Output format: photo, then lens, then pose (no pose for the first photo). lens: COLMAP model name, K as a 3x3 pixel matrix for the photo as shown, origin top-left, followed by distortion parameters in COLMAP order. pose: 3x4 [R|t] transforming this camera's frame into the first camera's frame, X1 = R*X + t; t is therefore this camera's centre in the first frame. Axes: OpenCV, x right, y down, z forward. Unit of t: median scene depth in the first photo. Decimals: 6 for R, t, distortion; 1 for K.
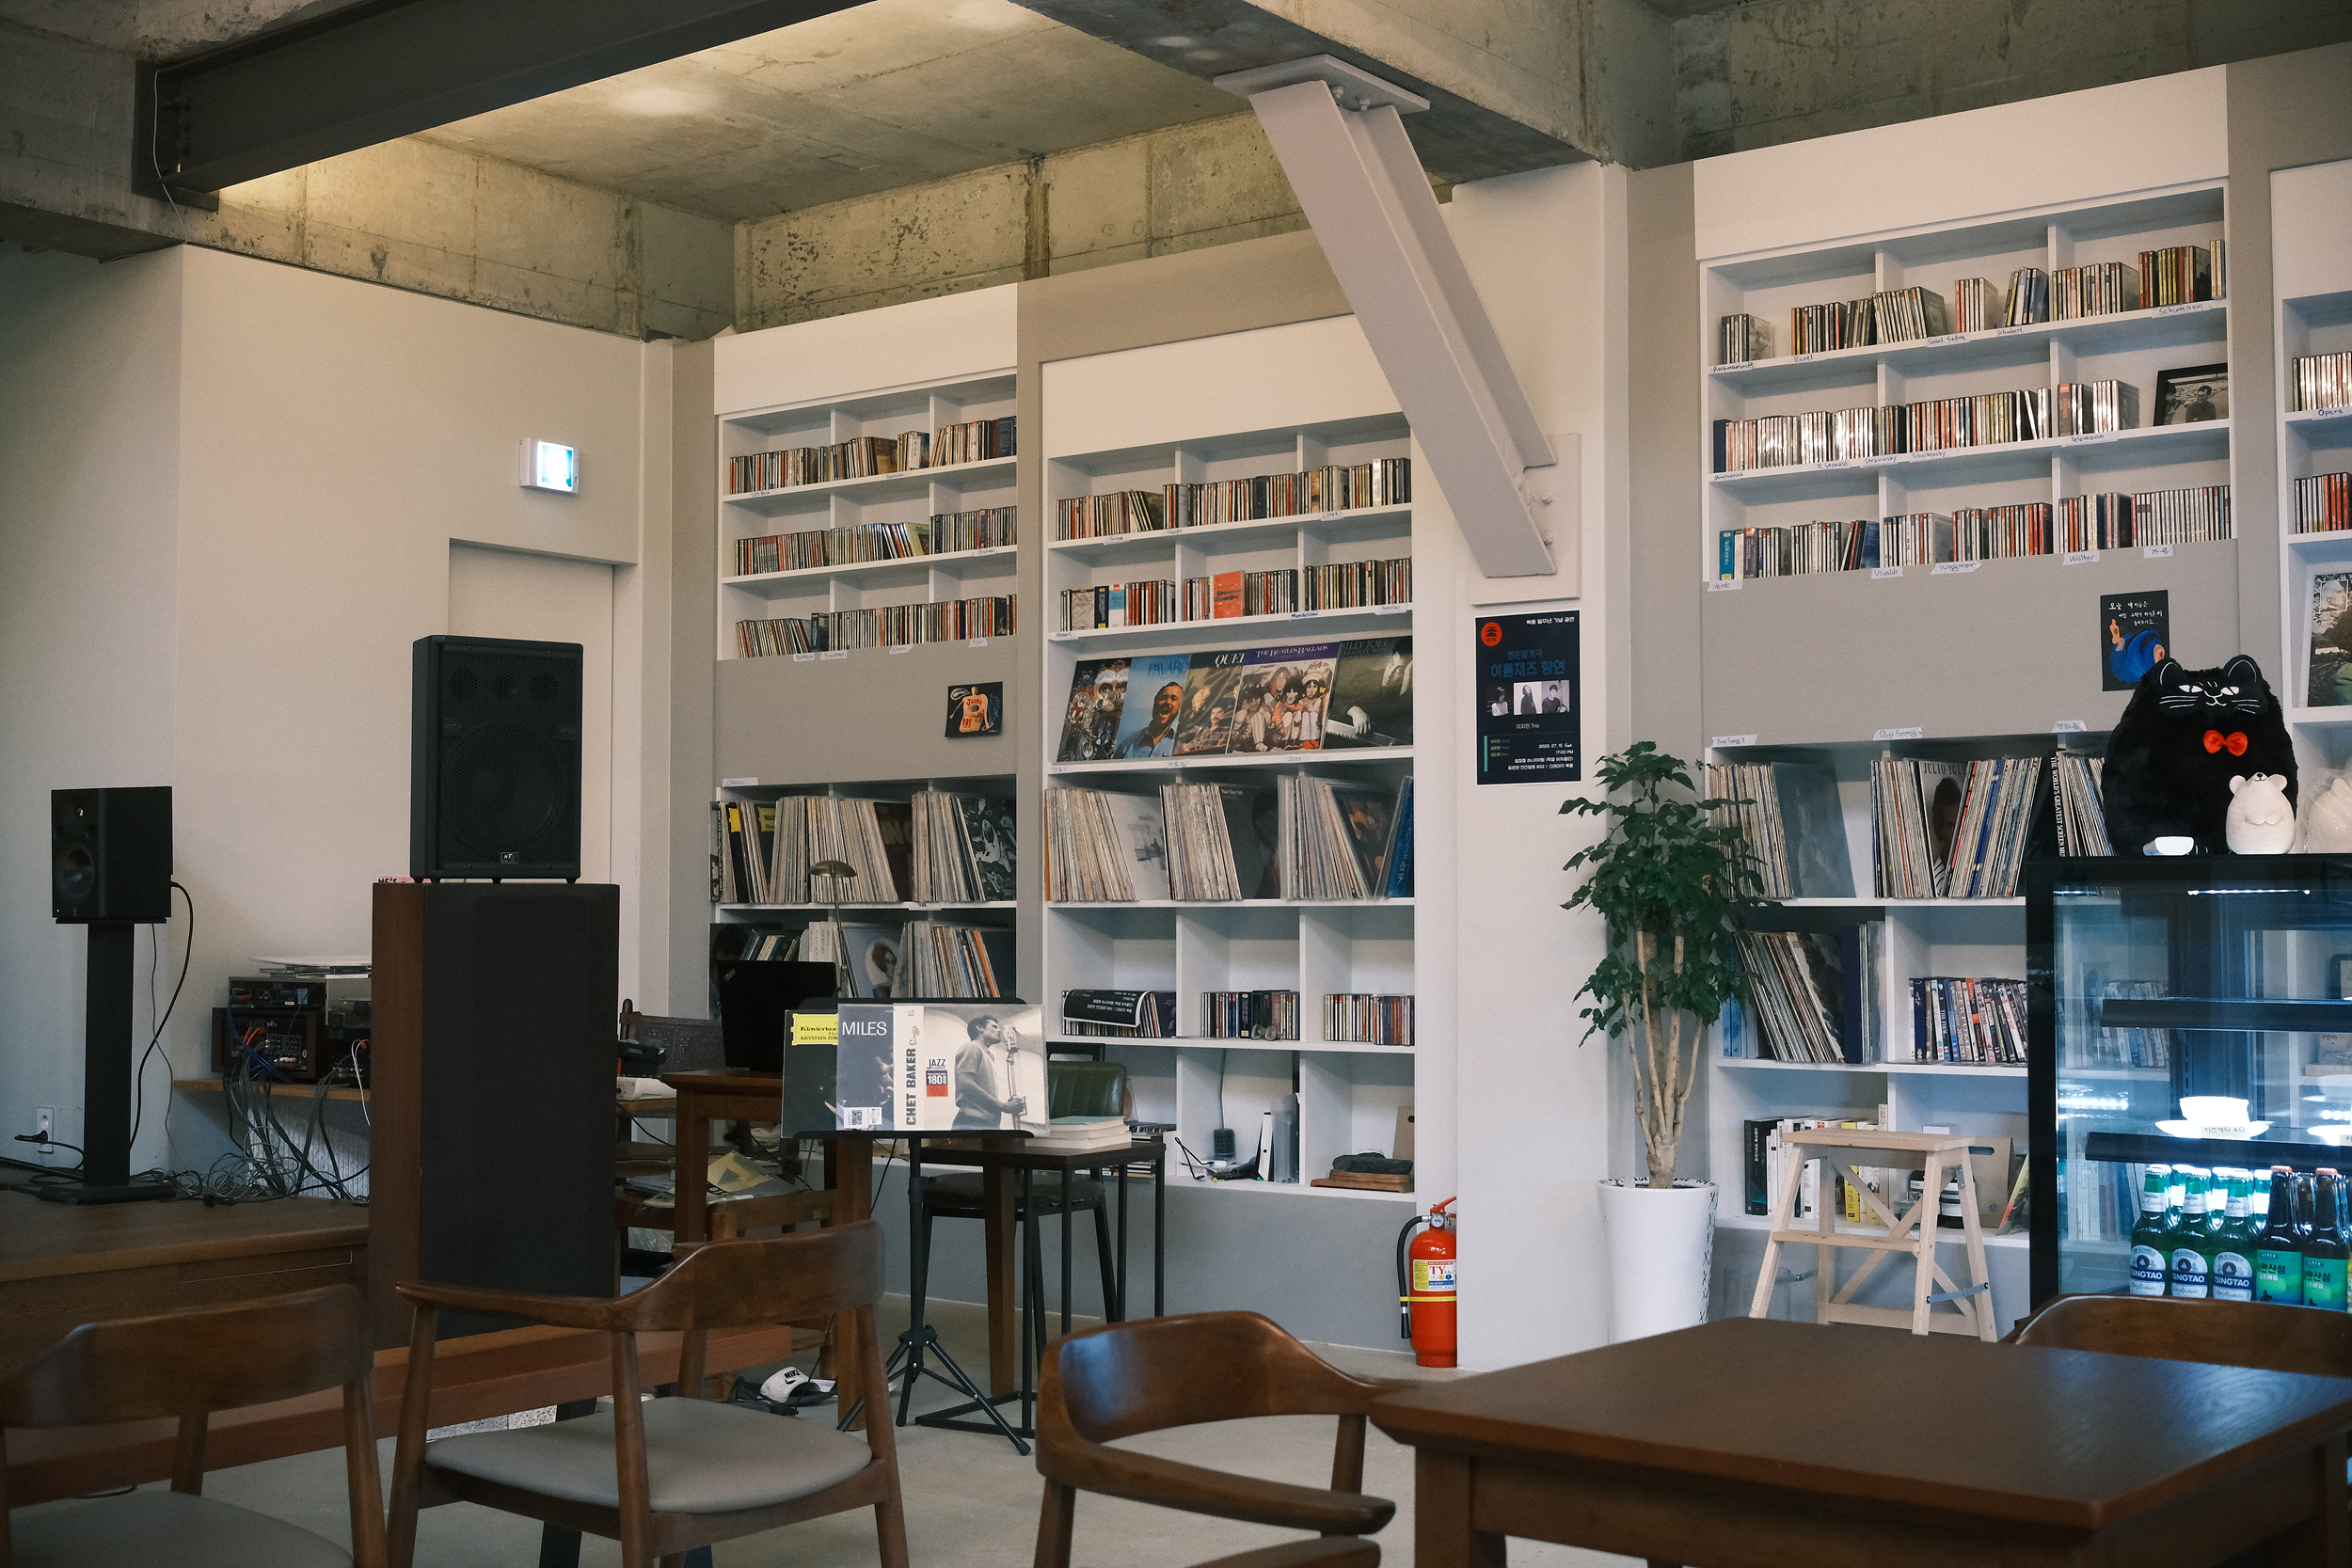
lens RADIAL K [[2816.9, 0, 1185.5], [0, 2816.9, 799.4], [0, 0, 1]] dist [-0.014941, 0.000000]
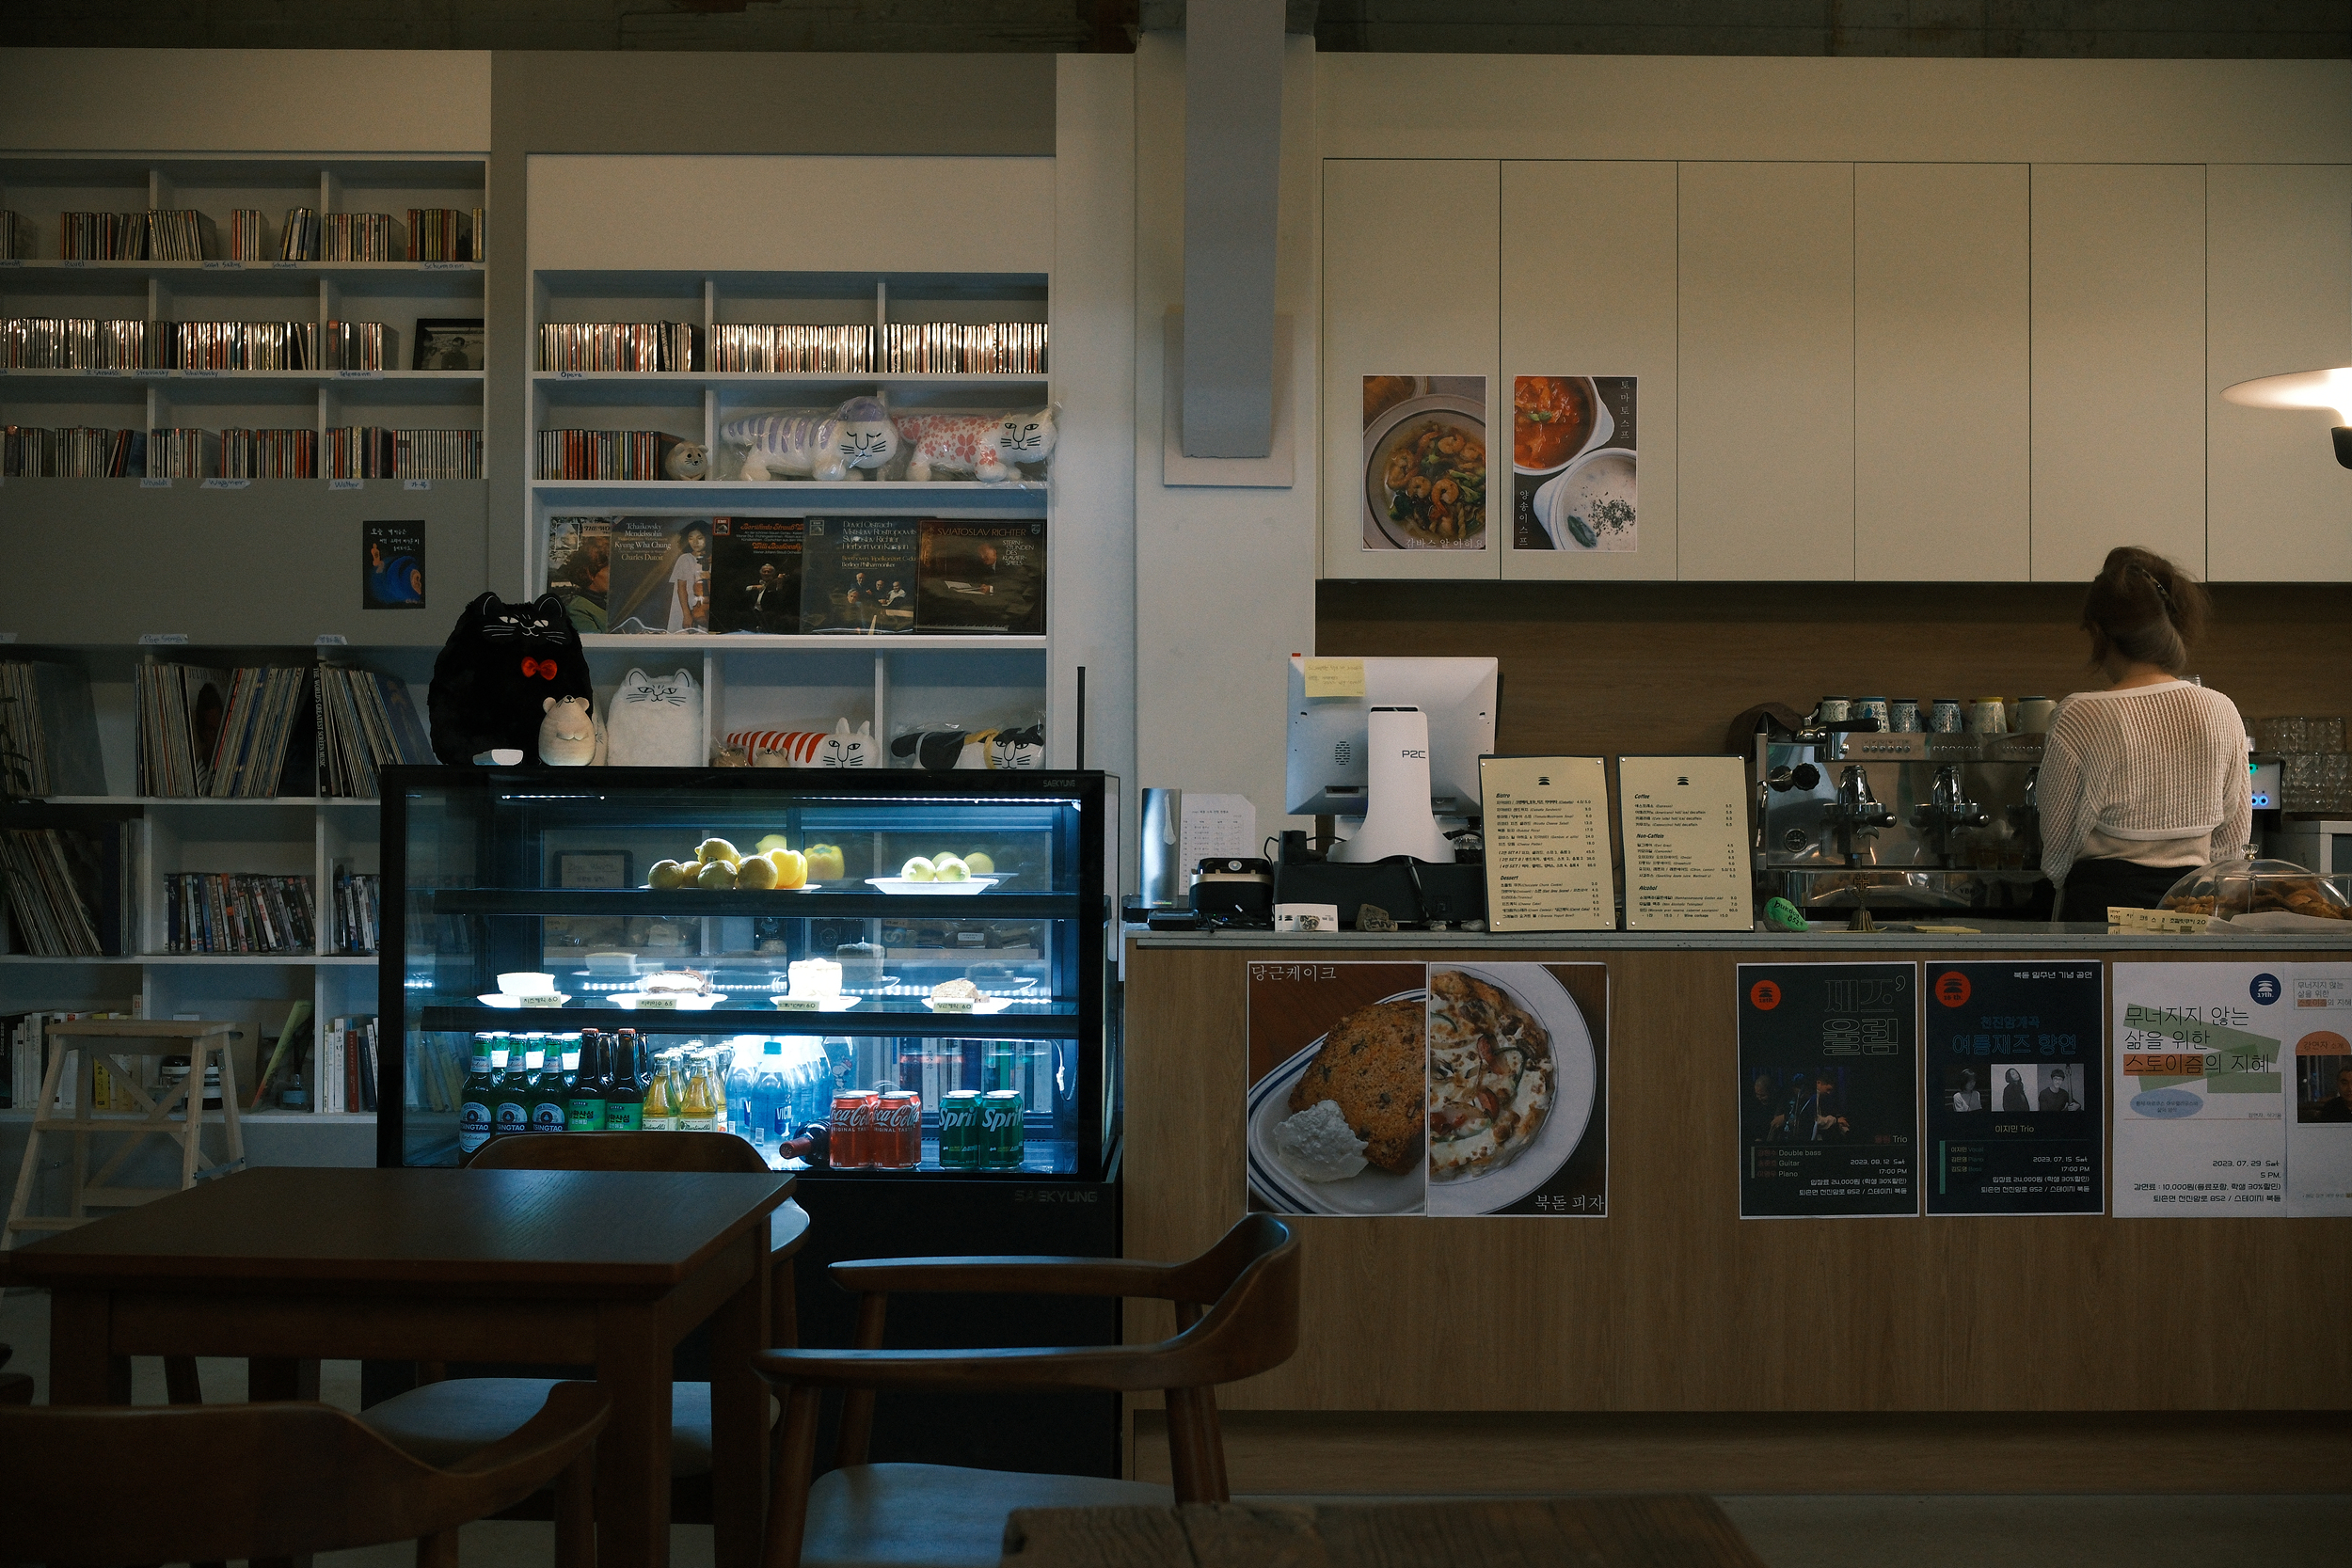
lens RADIAL K [[2816.9, 0, 1173.2], [0, 2816.9, 830.3], [0, 0, 1]] dist [-0.014941, 0.000000]
pose [[0.790453, 0.004021, 0.612509, -0.087293], [-0.033244, 0.998786, 0.036345, -0.002828], [-0.611620, -0.049091, 0.789627, -0.052233]]
